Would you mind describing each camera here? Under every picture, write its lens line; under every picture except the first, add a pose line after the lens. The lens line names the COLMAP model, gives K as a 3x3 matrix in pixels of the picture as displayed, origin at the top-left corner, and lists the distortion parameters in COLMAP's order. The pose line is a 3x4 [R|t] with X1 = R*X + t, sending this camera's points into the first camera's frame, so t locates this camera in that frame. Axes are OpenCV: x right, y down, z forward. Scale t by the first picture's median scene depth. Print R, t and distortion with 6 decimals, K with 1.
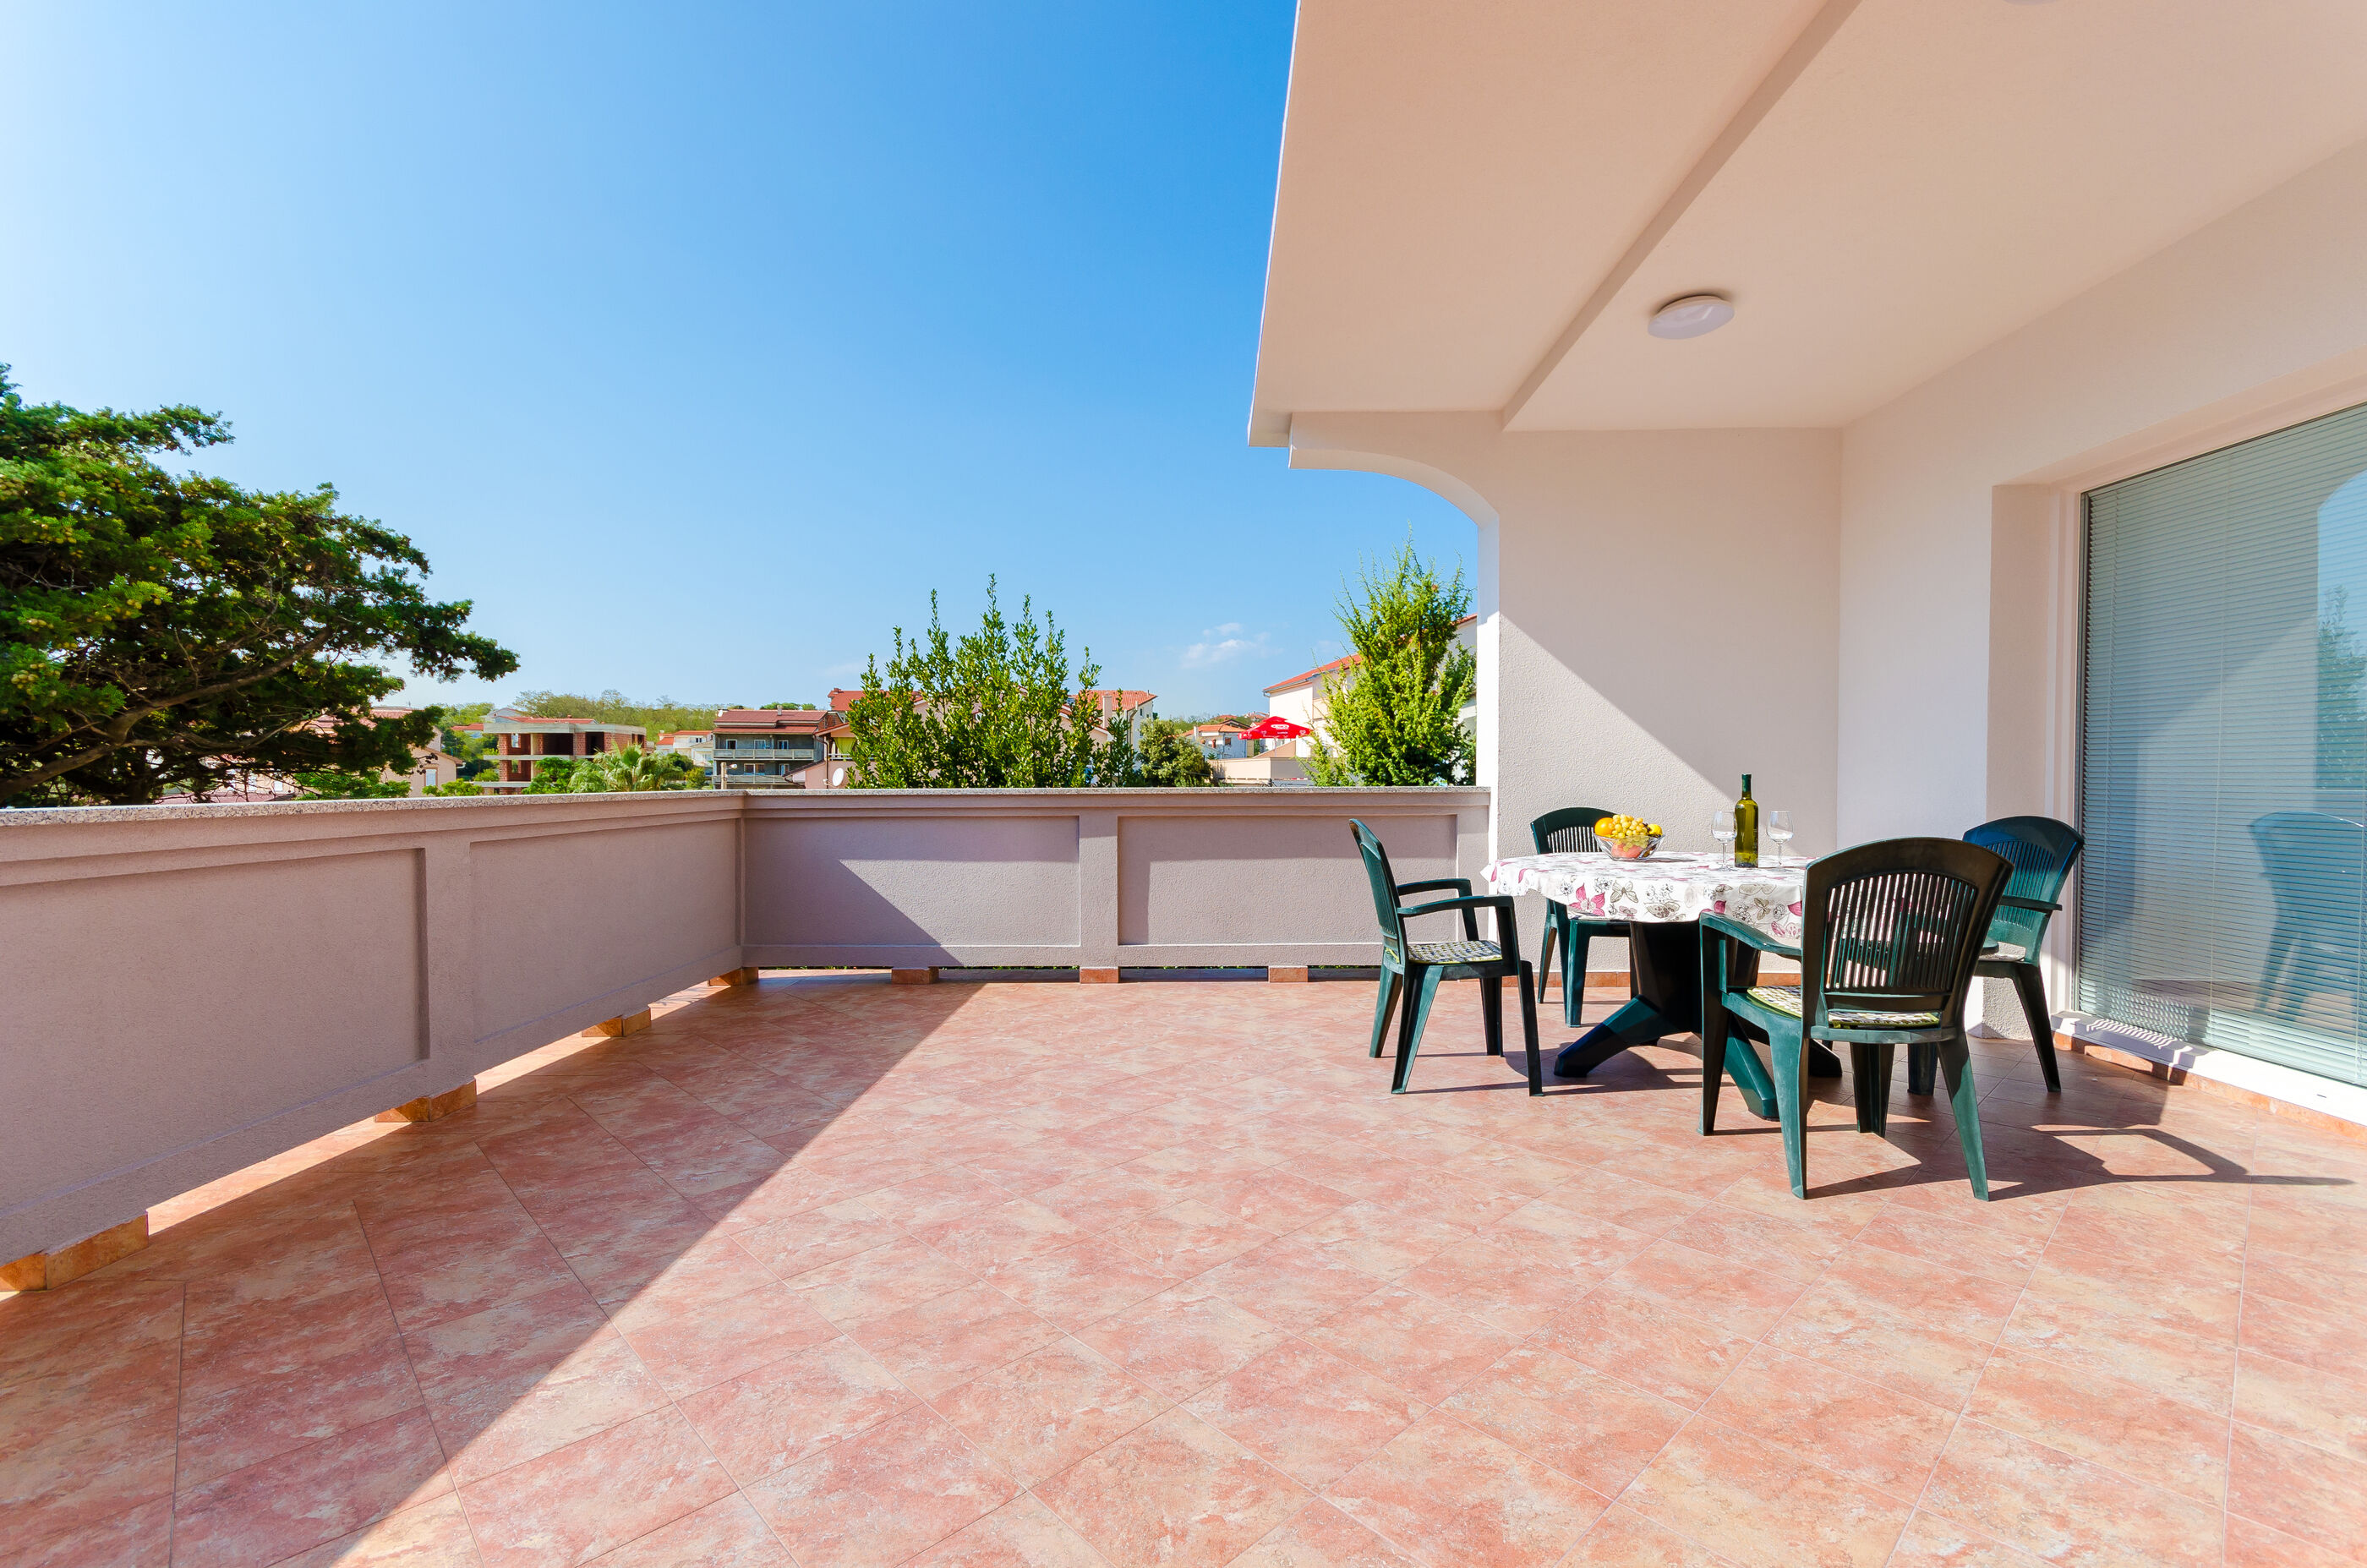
lens RADIAL K [[1116.5, 0, 1189.0], [0, 1116.5, 765.7], [0, 0, 1]] dist [-0.000981, -0.000286]
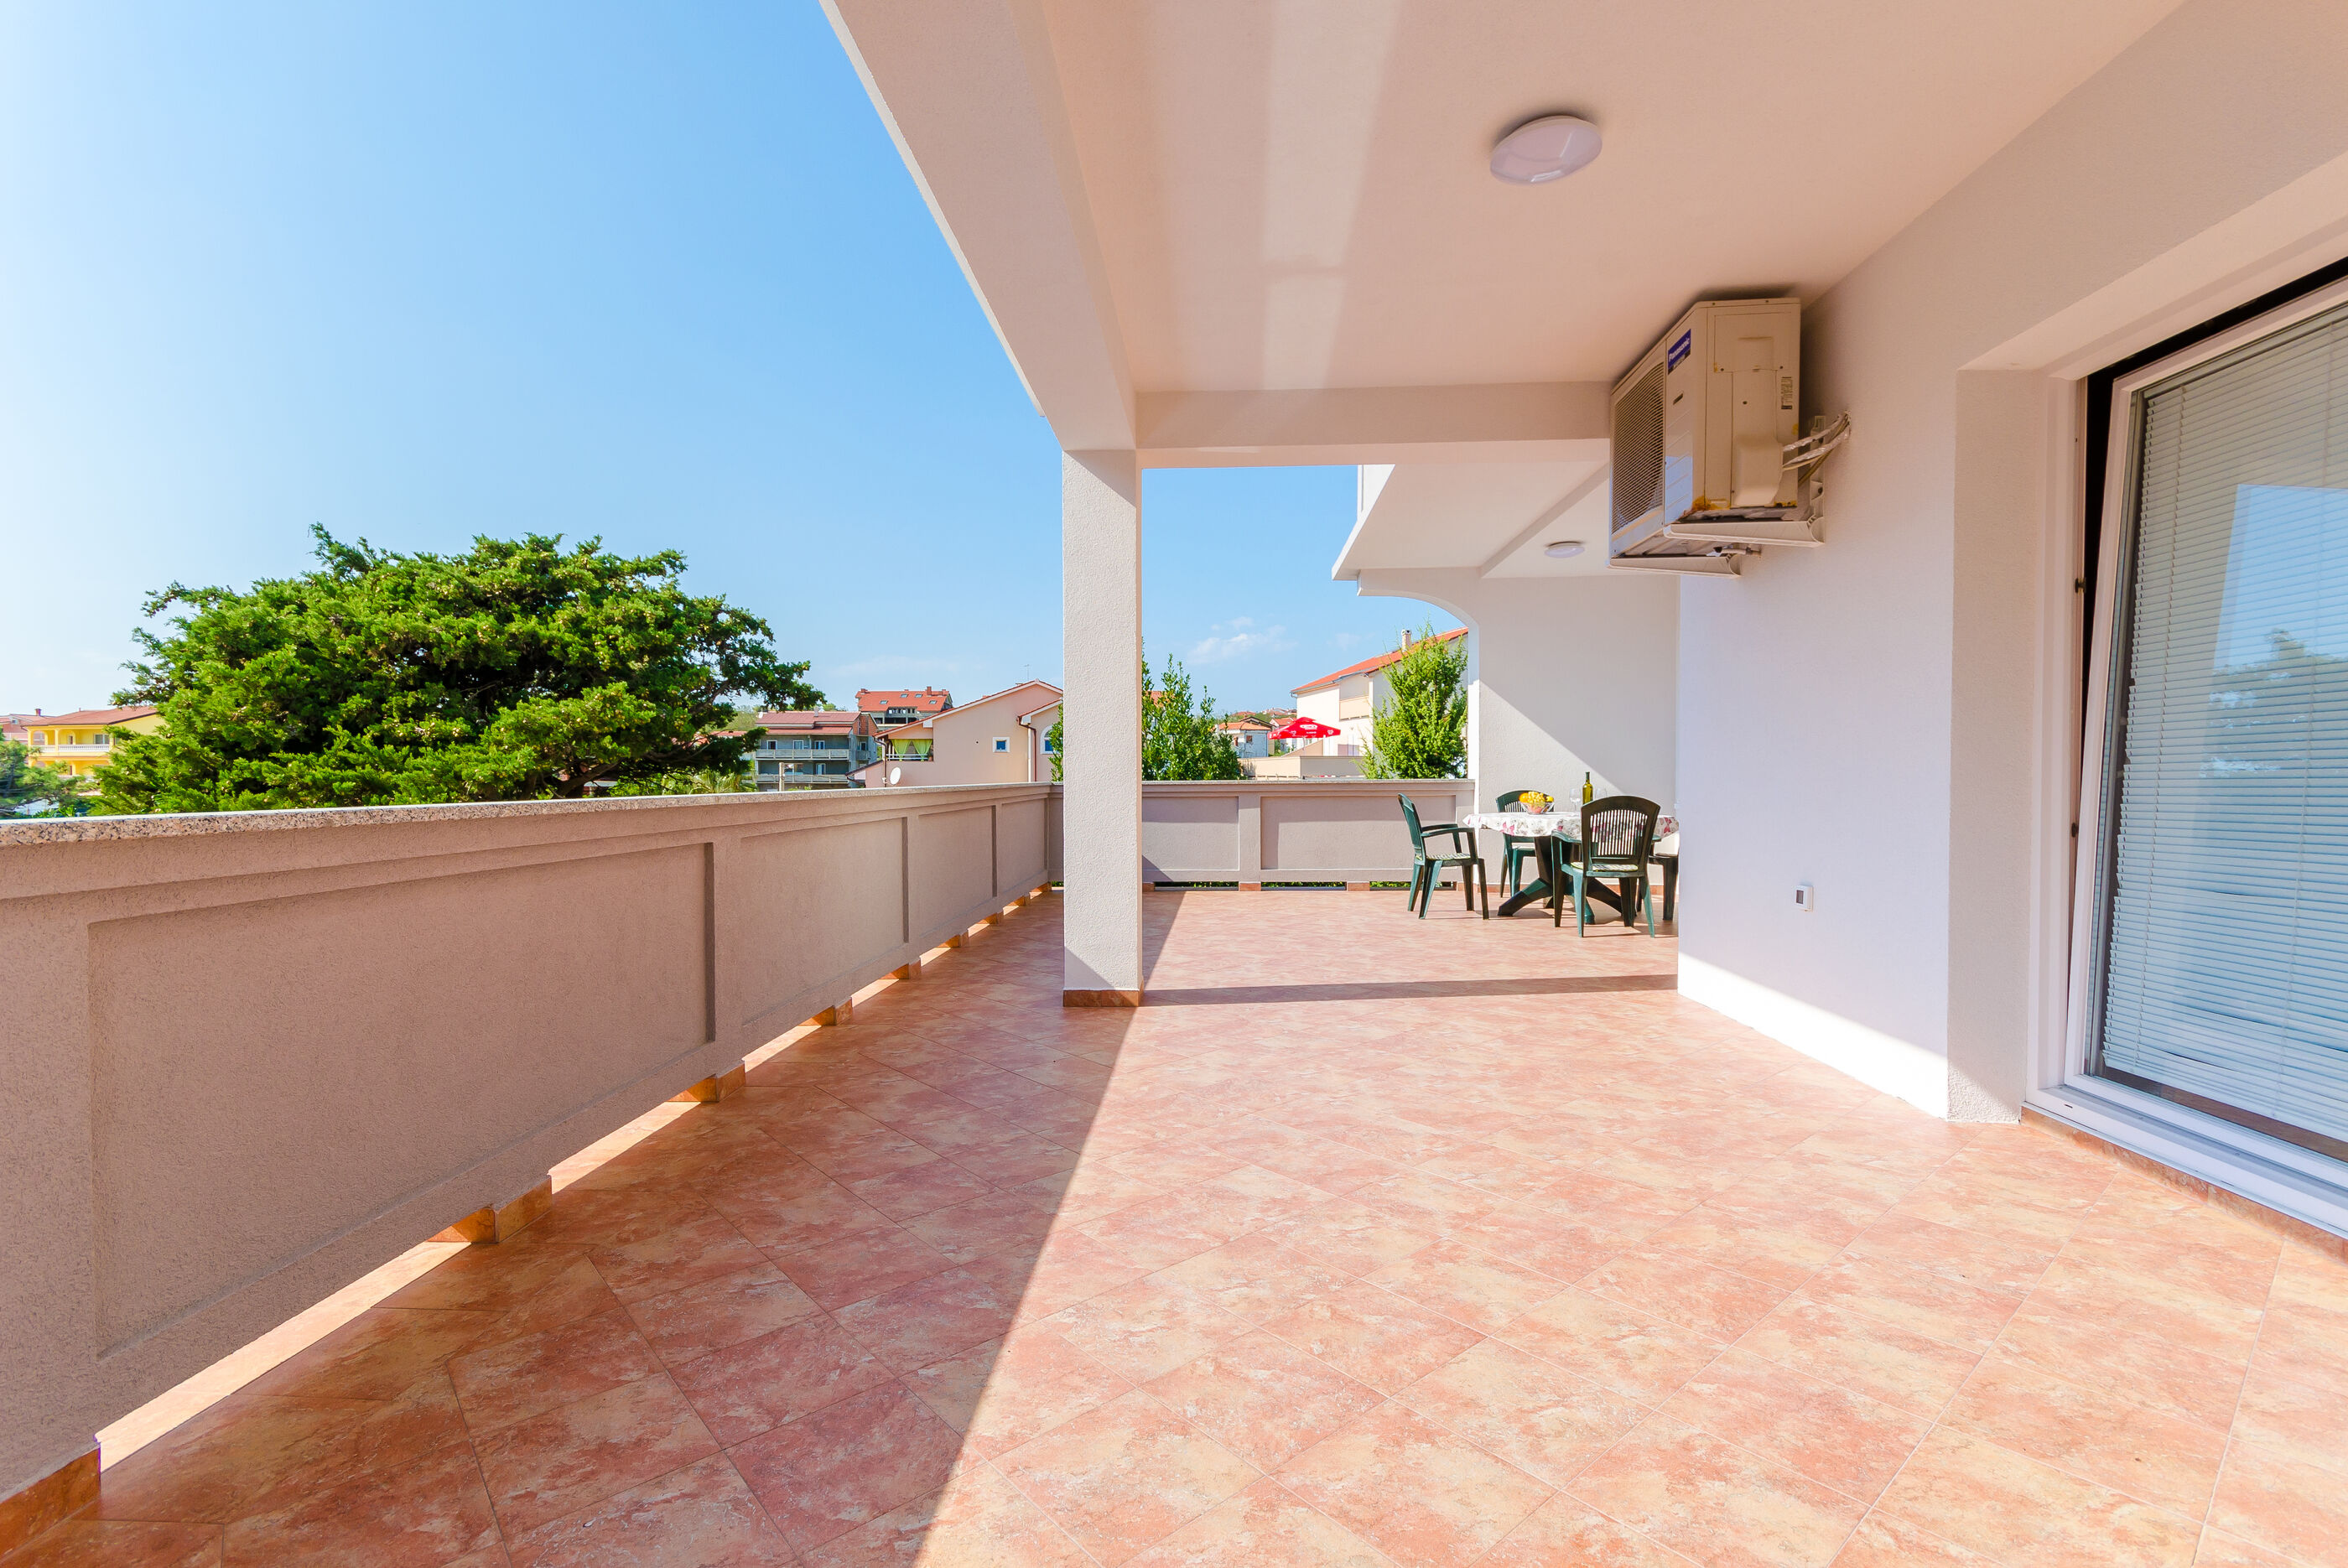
lens RADIAL K [[1025.7, 0, 1174.0], [0, 1025.7, 784.0], [0, 0, 1]] dist [0.027147, -0.000001]
pose [[0.998725, -0.004229, -0.050304, -0.090694], [0.005203, 0.999802, 0.019229, -0.004811], [0.050212, -0.019467, 0.998549, -0.478046]]
